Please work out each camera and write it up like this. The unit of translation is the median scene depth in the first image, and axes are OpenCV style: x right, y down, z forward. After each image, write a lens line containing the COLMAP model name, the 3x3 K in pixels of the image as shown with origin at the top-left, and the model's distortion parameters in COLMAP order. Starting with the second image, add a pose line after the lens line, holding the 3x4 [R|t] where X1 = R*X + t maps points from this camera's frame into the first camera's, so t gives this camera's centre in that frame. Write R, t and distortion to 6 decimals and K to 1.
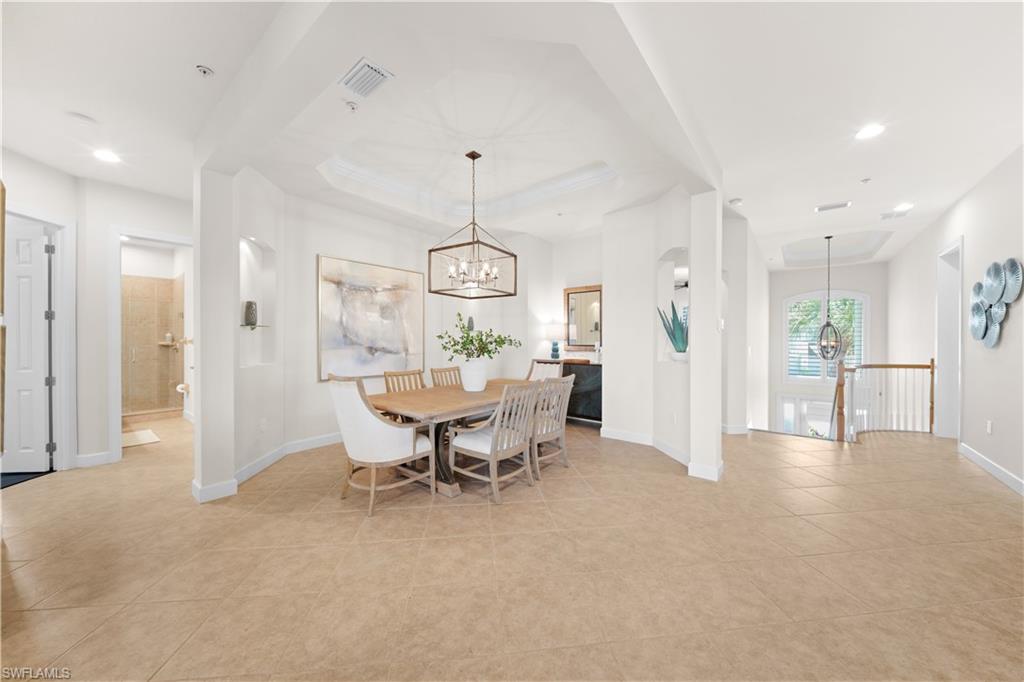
lens RADIAL K [[358.3, 0, 517.5], [0, 358.3, 342.7], [0, 0, 1]] dist [-0.000391, -0.000064]
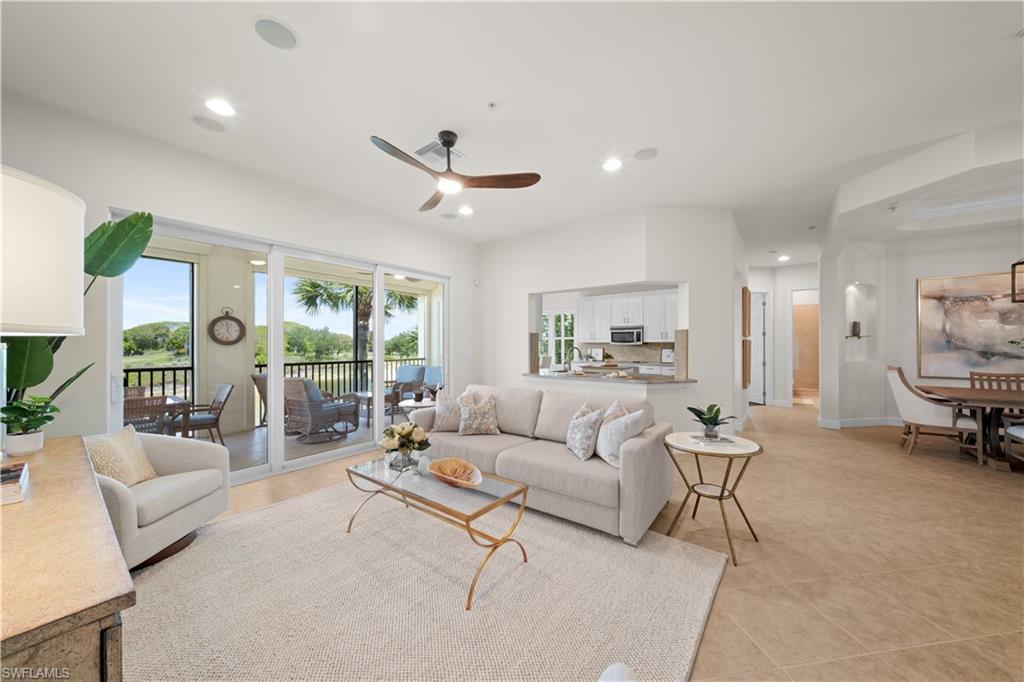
lens RADIAL K [[358.3, 0, 517.5], [0, 358.3, 342.7], [0, 0, 1]] dist [-0.000391, -0.000064]
pose [[0.049872, -0.003718, -0.998749, 0.648404], [-0.003207, 0.999987, -0.003883, -0.006563], [0.998750, 0.003396, 0.049860, -0.494968]]
